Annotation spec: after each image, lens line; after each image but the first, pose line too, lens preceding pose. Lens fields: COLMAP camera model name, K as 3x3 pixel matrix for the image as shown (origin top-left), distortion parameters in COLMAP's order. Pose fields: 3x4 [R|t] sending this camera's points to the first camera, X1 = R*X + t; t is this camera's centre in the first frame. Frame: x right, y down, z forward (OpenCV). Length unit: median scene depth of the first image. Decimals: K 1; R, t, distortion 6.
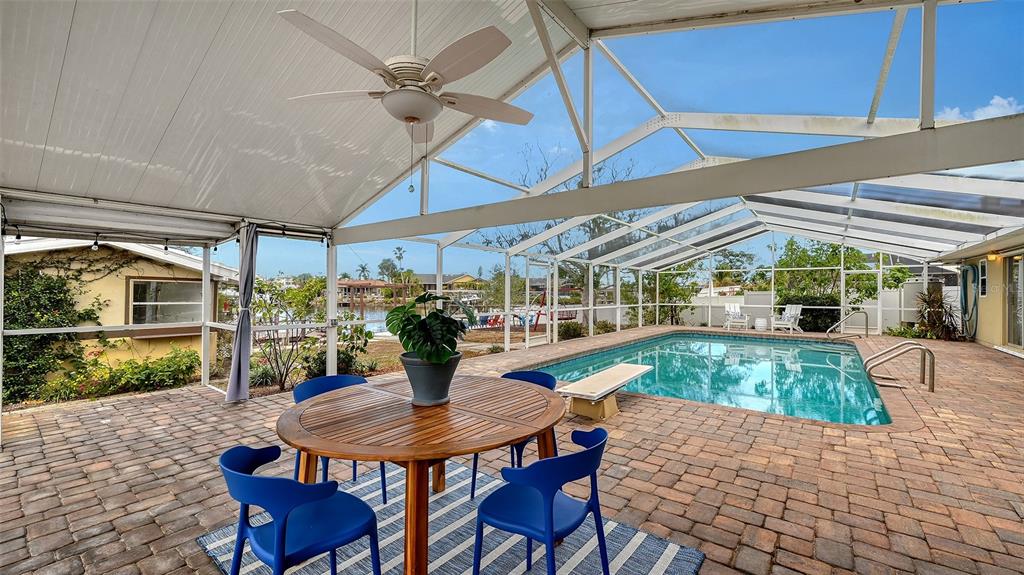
lens RADIAL K [[412.5, 0, 514.7], [0, 412.5, 291.2], [0, 0, 1]] dist [-0.000760, -0.000180]
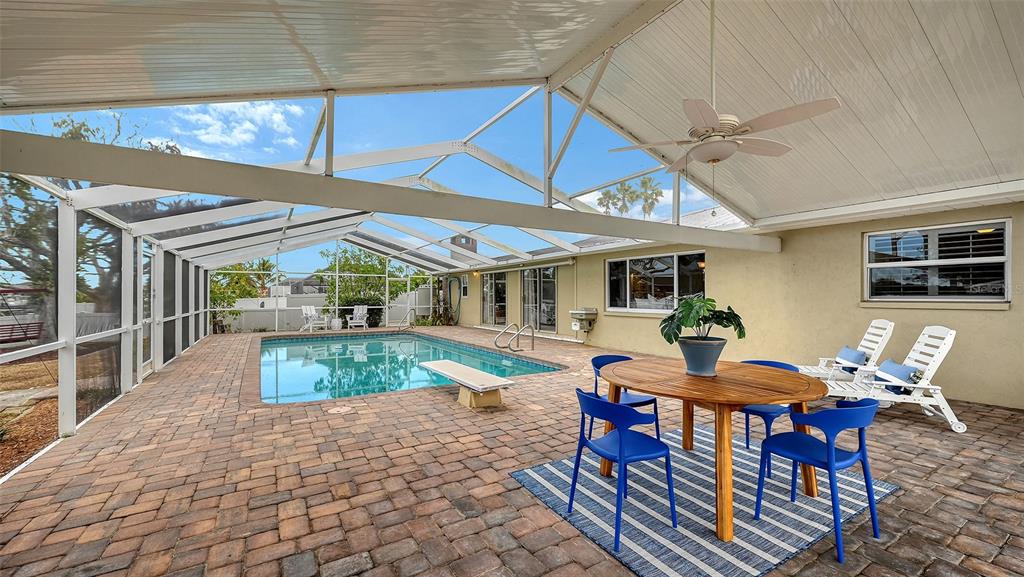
lens RADIAL K [[412.5, 0, 514.7], [0, 412.5, 292.2], [0, 0, 1]] dist [-0.000760, -0.000180]
pose [[0.379383, 0.004951, 0.925227, -0.248953], [0.001225, 0.999982, -0.005853, 0.002253], [-0.925239, 0.003354, 0.379370, 0.157586]]
